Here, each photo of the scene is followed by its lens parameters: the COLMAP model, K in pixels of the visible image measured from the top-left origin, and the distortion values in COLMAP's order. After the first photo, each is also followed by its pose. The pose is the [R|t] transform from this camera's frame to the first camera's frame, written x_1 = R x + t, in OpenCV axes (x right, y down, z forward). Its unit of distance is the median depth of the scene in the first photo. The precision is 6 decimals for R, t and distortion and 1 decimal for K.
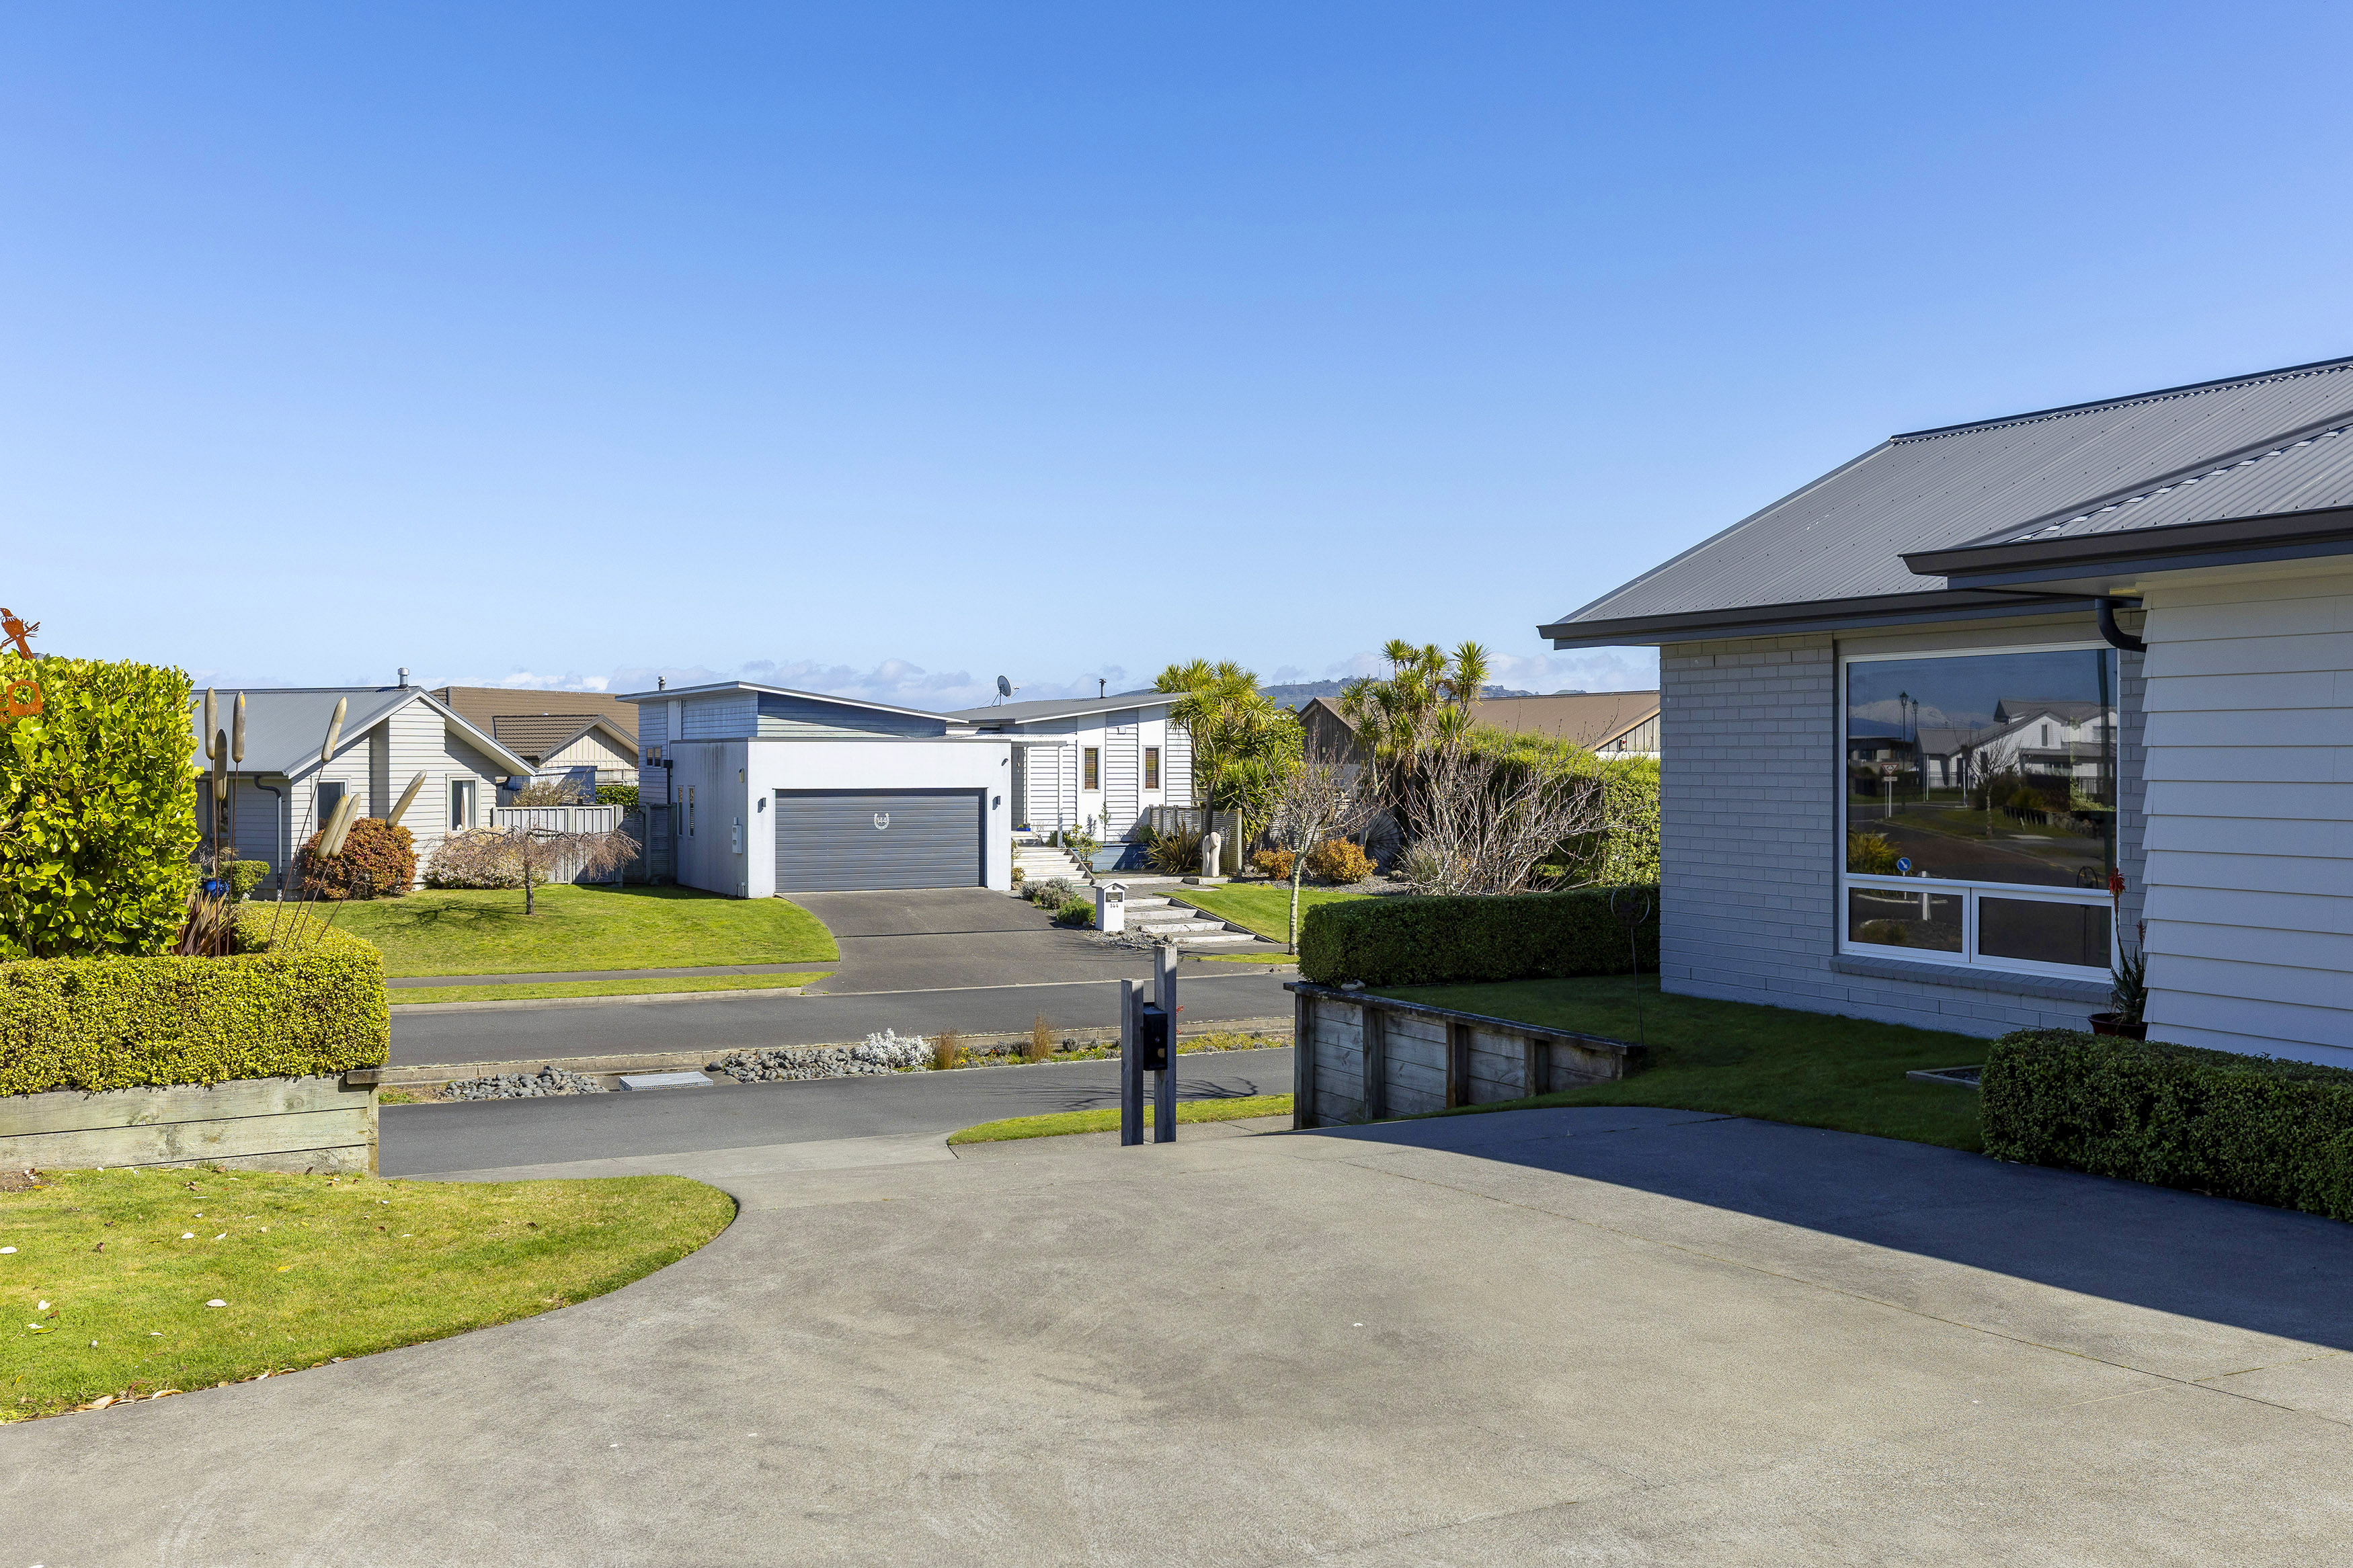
lens RADIAL K [[2012.2, 0, 1173.9], [0, 2012.2, 780.7], [0, 0, 1]] dist [0.005432, 0.001543]
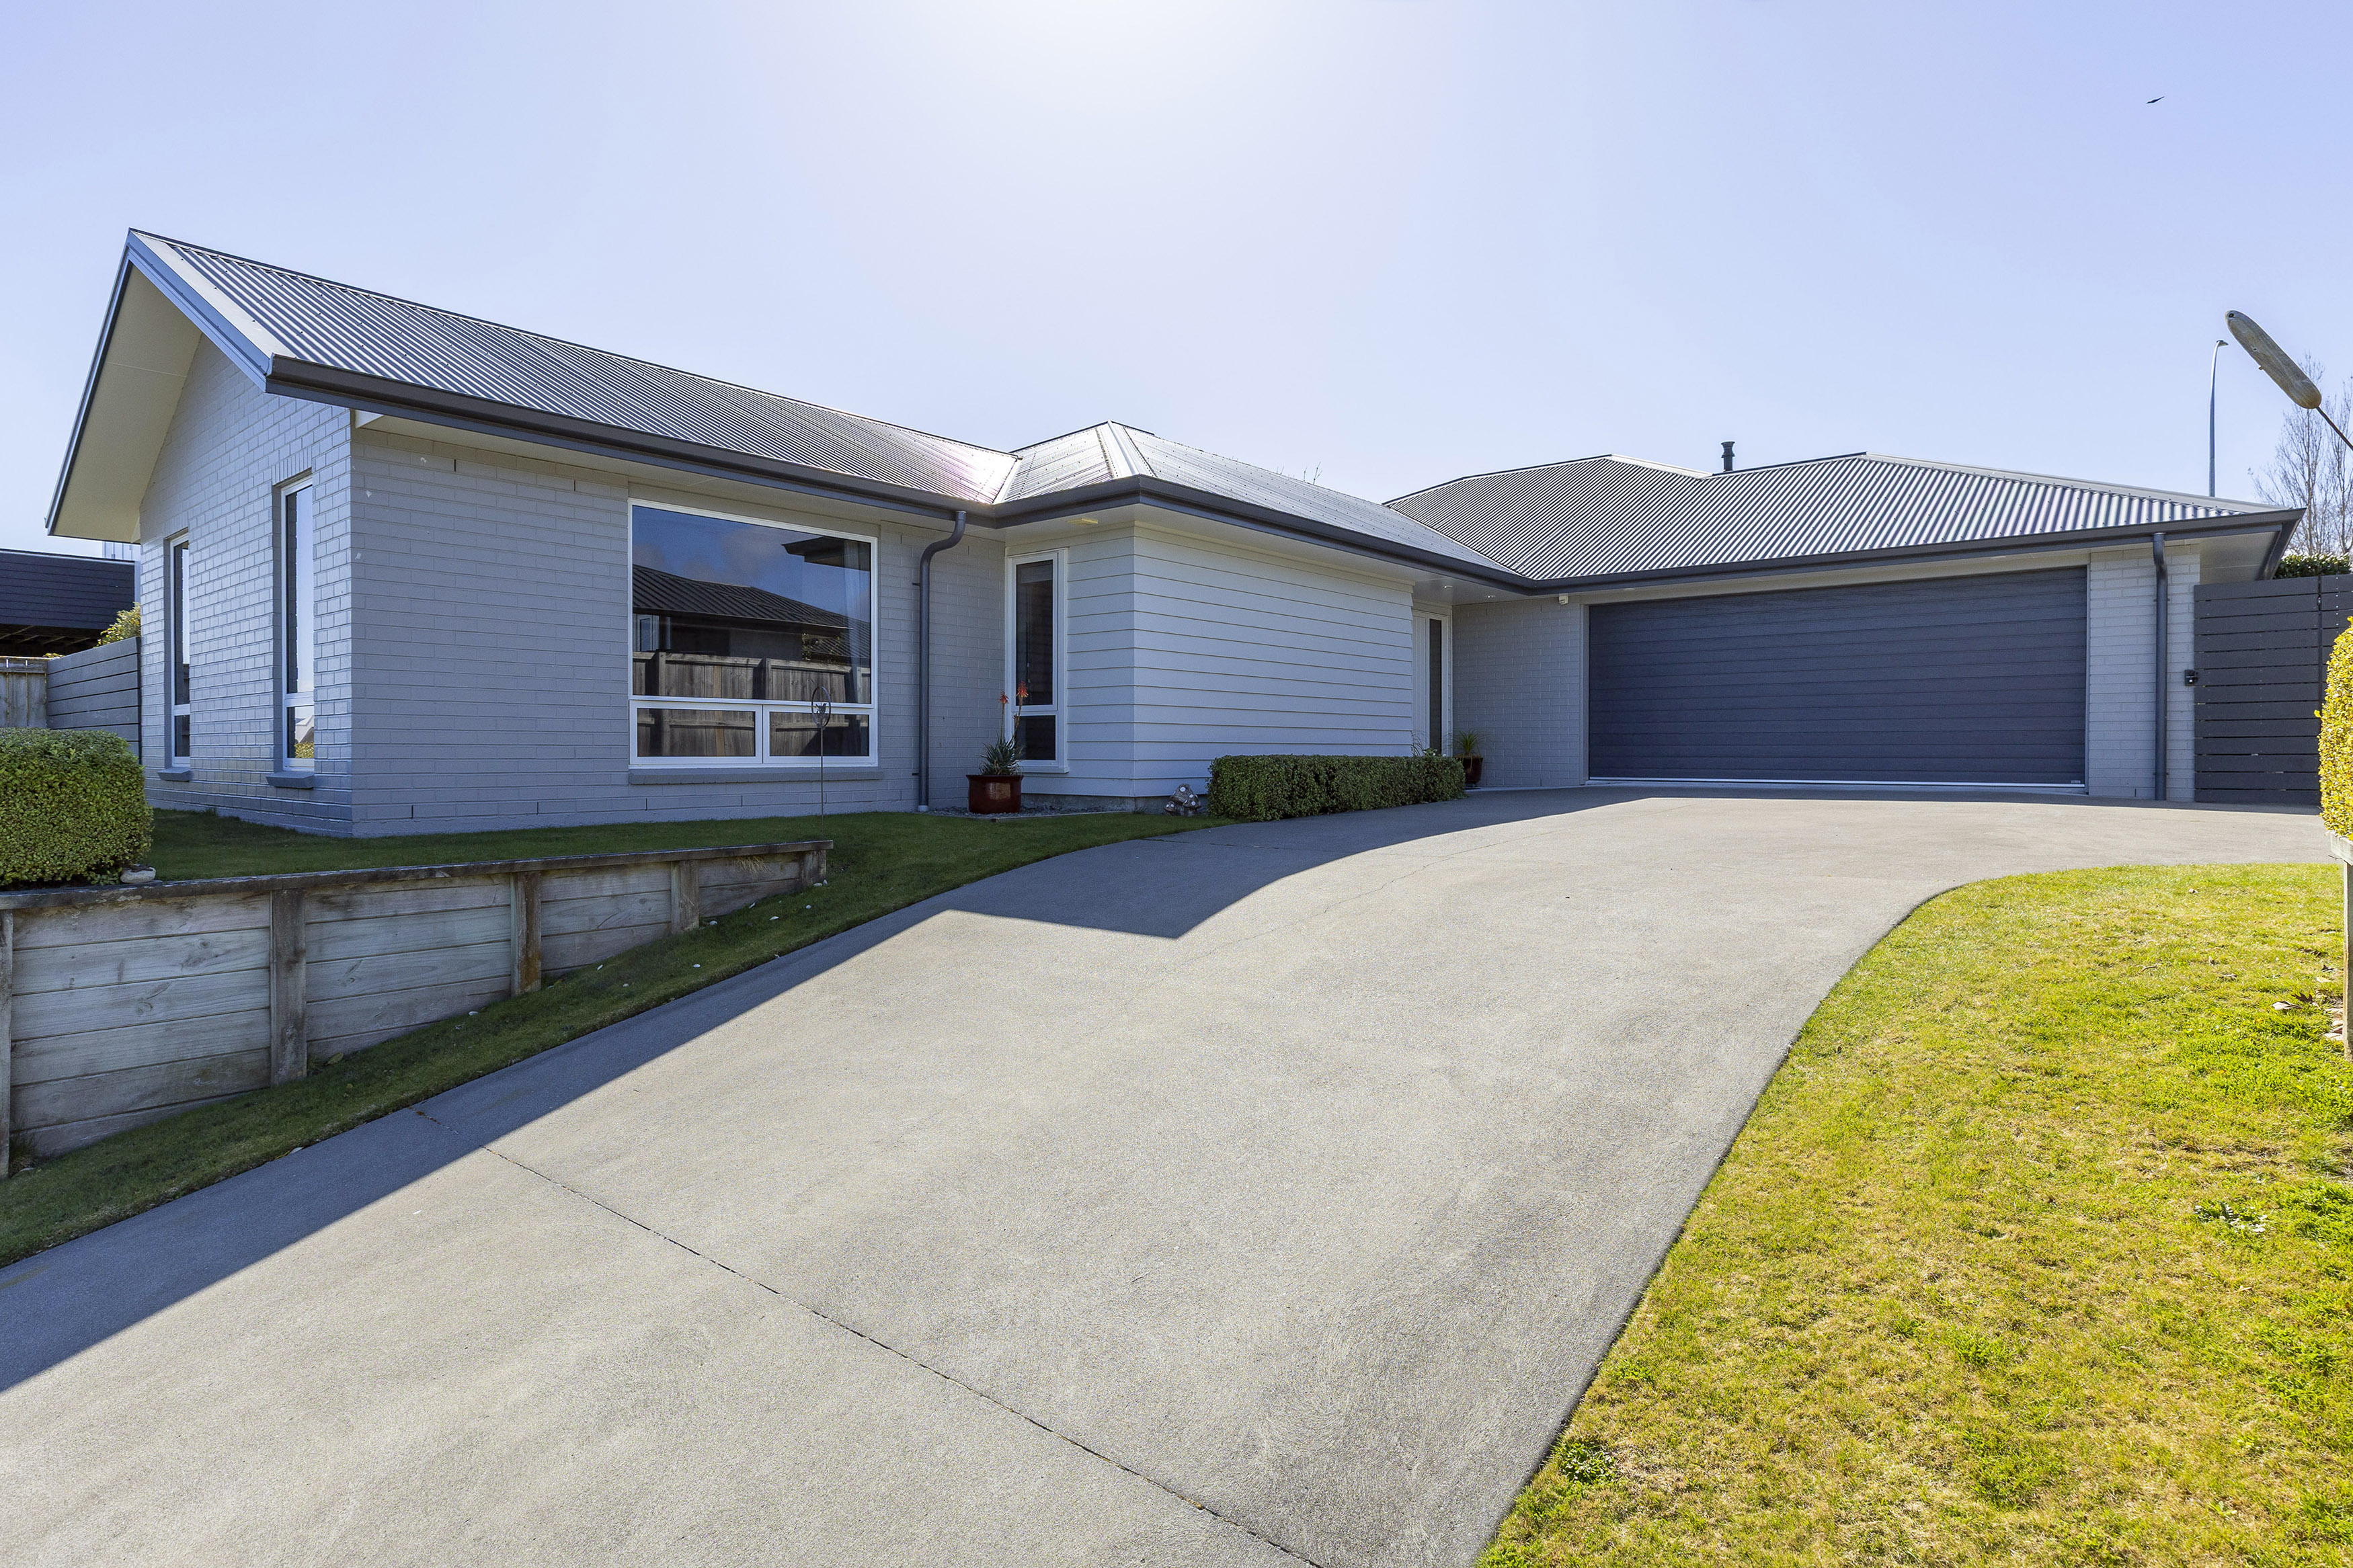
lens RADIAL K [[1200.5, 0, 1175.0], [0, 1200.5, 770.5], [0, 0, 1]] dist [0.000072, 0.000018]
pose [[-0.394136, -0.012249, 0.918971, -0.394837], [0.003314, 0.999886, 0.014749, 0.078830], [-0.919046, 0.008859, -0.394050, 0.991990]]
